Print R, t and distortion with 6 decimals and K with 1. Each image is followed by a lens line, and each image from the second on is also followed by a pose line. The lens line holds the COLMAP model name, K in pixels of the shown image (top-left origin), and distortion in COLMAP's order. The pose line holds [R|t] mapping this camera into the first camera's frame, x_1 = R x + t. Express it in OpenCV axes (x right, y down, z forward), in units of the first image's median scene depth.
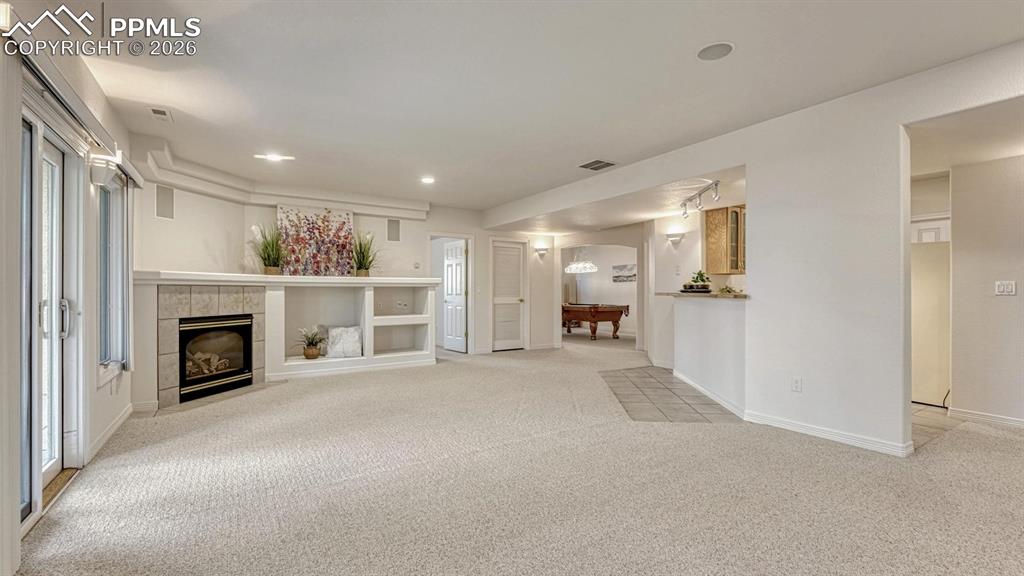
lens RADIAL K [[442.2, 0, 514.9], [0, 442.2, 290.7], [0, 0, 1]] dist [-0.009026, 0.000646]
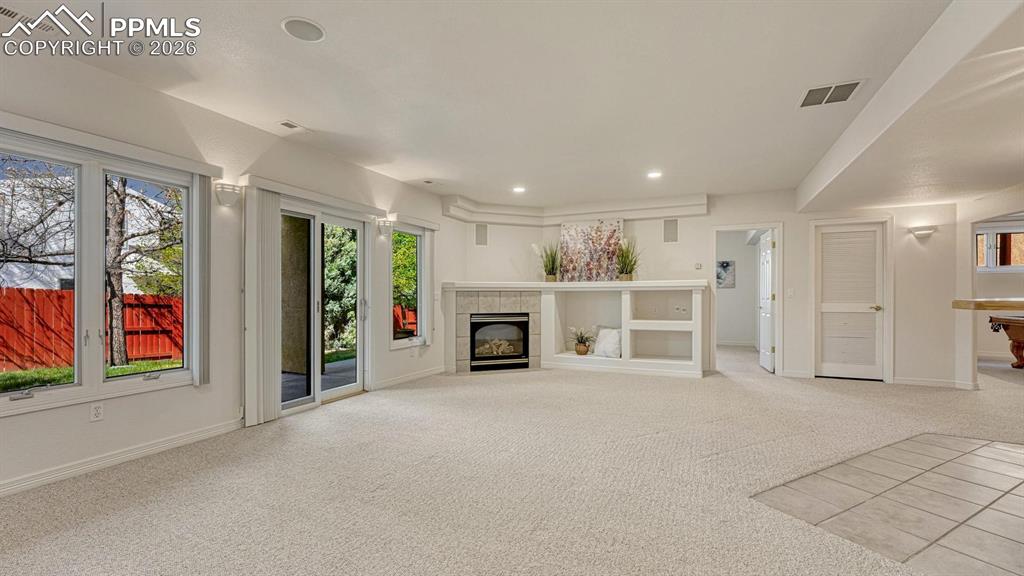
lens RADIAL K [[442.2, 0, 509.9], [0, 442.2, 292.8], [0, 0, 1]] dist [-0.009026, 0.000646]
pose [[0.526783, -0.006986, -0.849971, 0.403809], [0.002728, 0.999975, -0.006528, 0.002095], [0.849996, 0.001120, 0.526788, 0.238882]]
